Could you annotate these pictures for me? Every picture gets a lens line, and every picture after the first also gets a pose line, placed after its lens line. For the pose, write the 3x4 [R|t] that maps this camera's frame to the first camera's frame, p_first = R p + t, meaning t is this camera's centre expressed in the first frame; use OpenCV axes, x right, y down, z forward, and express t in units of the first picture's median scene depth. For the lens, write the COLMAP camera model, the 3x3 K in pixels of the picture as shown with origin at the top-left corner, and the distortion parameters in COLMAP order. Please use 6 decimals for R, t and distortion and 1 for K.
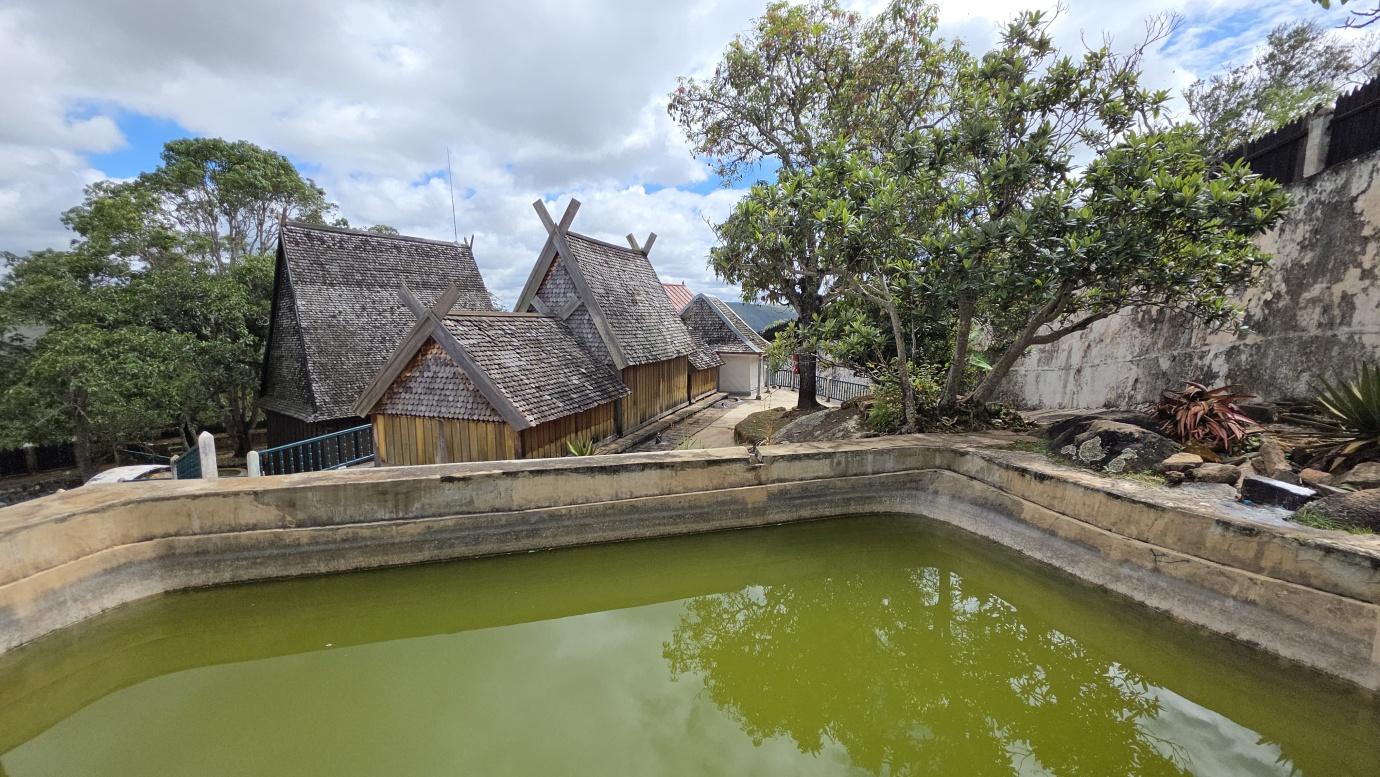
lens RADIAL K [[542.3, 0, 690.0], [0, 542.3, 388.5], [0, 0, 1]] dist [-0.000042, -0.000162]
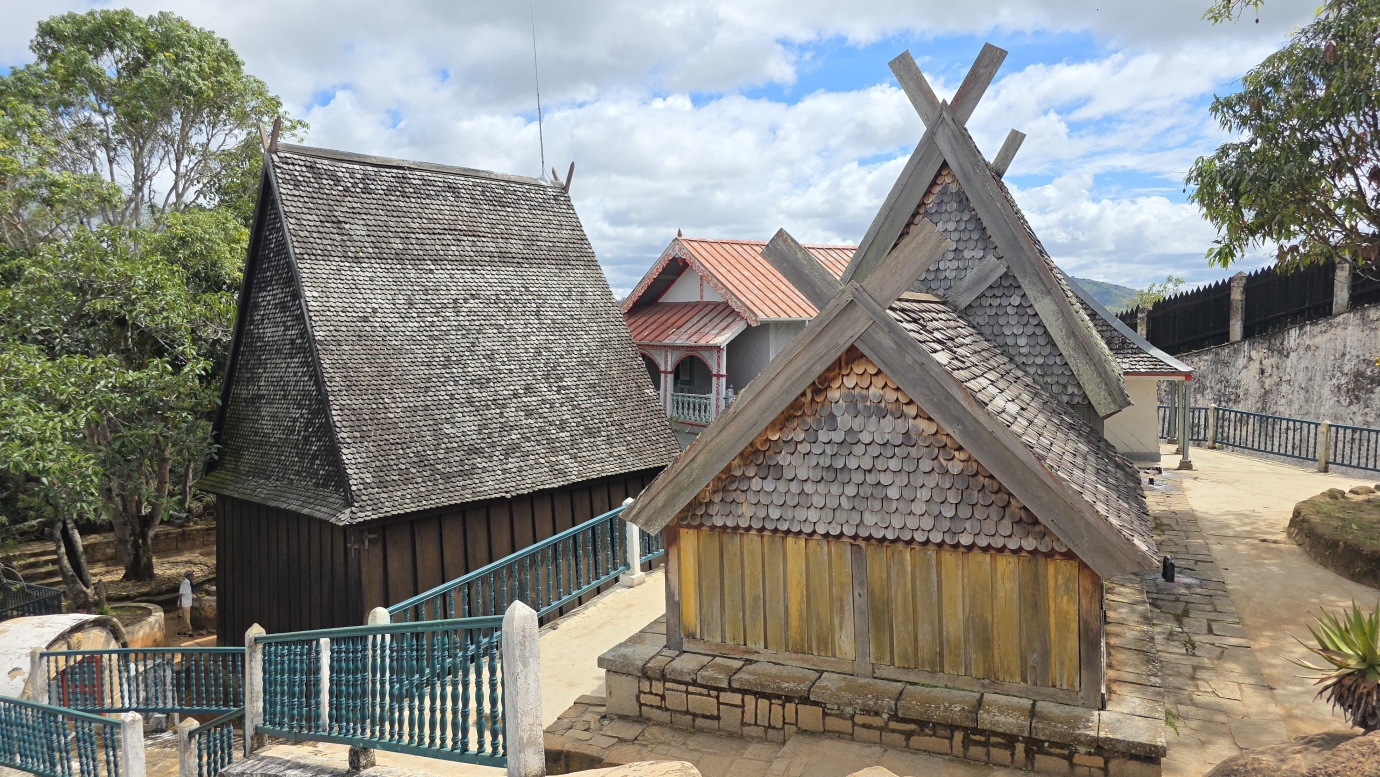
lens RADIAL K [[938.1, 0, 690.0], [0, 938.1, 388.5], [0, 0, 1]] dist [0.071644, -0.077115]
pose [[0.995253, -0.018384, -0.095566, -0.267672], [0.013339, 0.998497, -0.053154, -0.013147], [0.096400, 0.051627, 0.994003, 0.127581]]
